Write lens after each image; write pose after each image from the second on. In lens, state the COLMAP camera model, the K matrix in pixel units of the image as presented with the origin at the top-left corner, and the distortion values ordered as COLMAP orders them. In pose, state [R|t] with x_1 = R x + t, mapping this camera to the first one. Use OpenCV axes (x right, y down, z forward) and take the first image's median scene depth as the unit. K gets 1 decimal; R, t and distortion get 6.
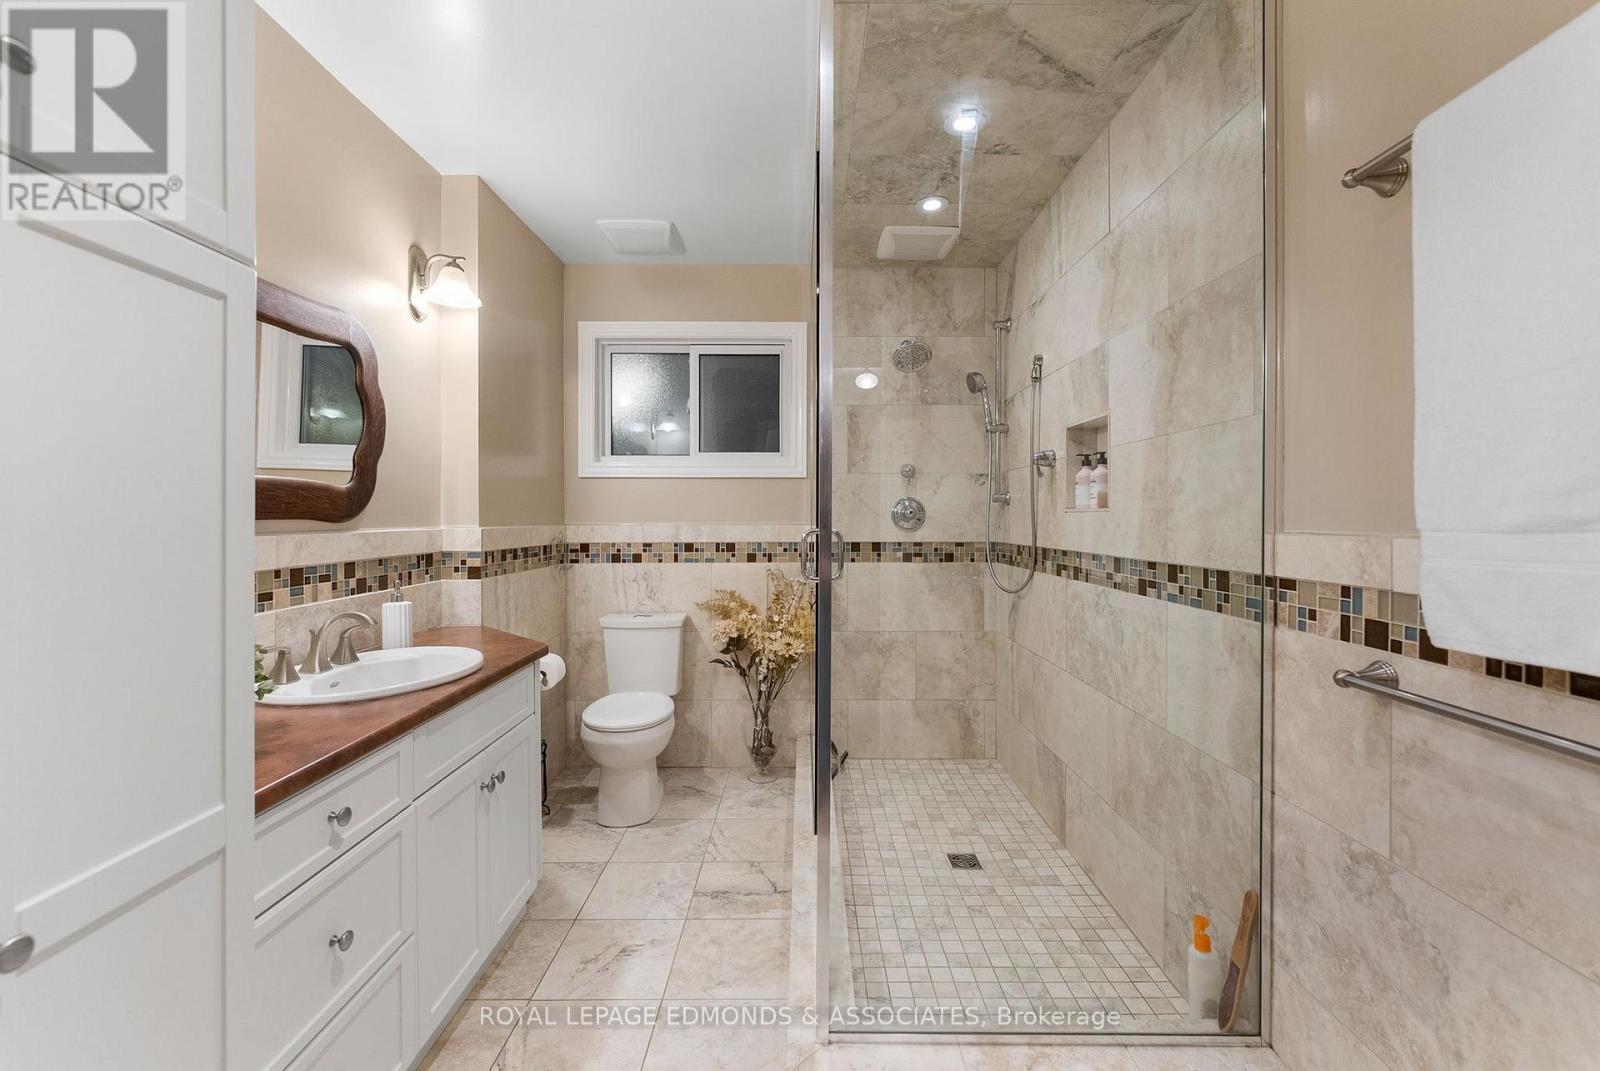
lens RADIAL K [[646.9, 0, 795.1], [0, 646.9, 533.7], [0, 0, 1]] dist [-0.000593, -0.000053]
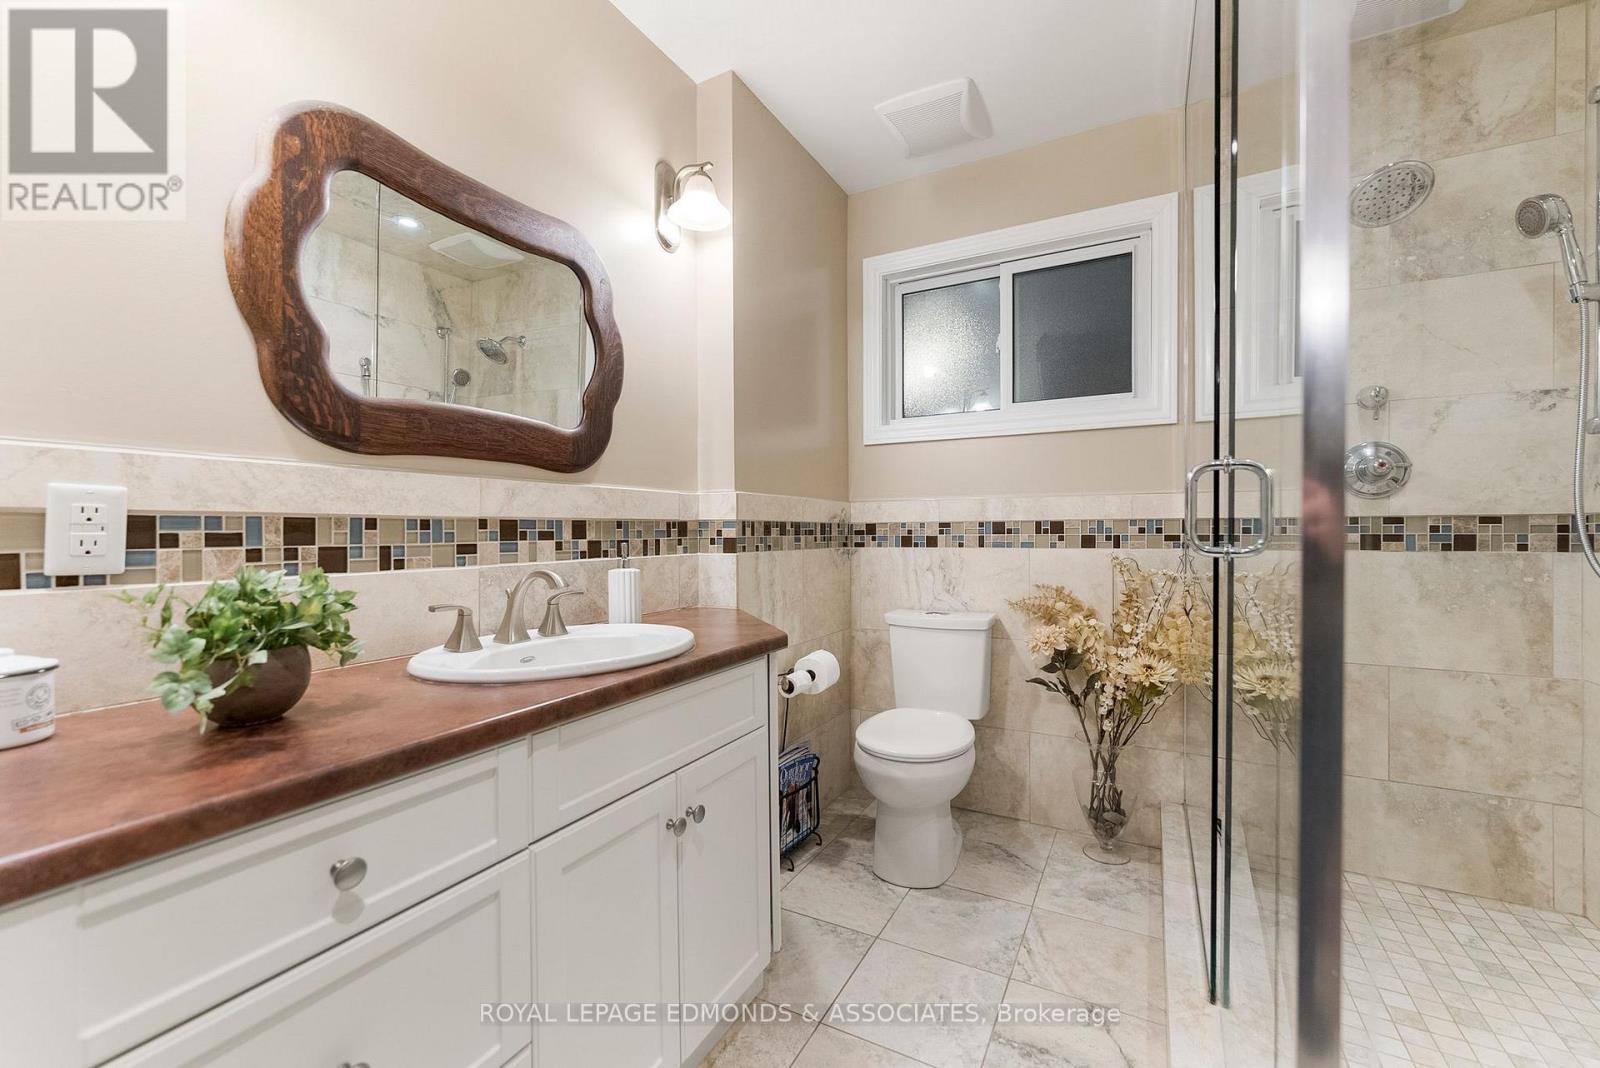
lens RADIAL K [[646.9, 0, 795.1], [0, 646.9, 532.2], [0, 0, 1]] dist [-0.000593, -0.000053]
pose [[0.881781, -0.002100, -0.471655, -0.016746], [-0.006827, 0.999828, -0.017215, 0.044120], [0.471610, 0.018400, 0.881615, 0.227540]]
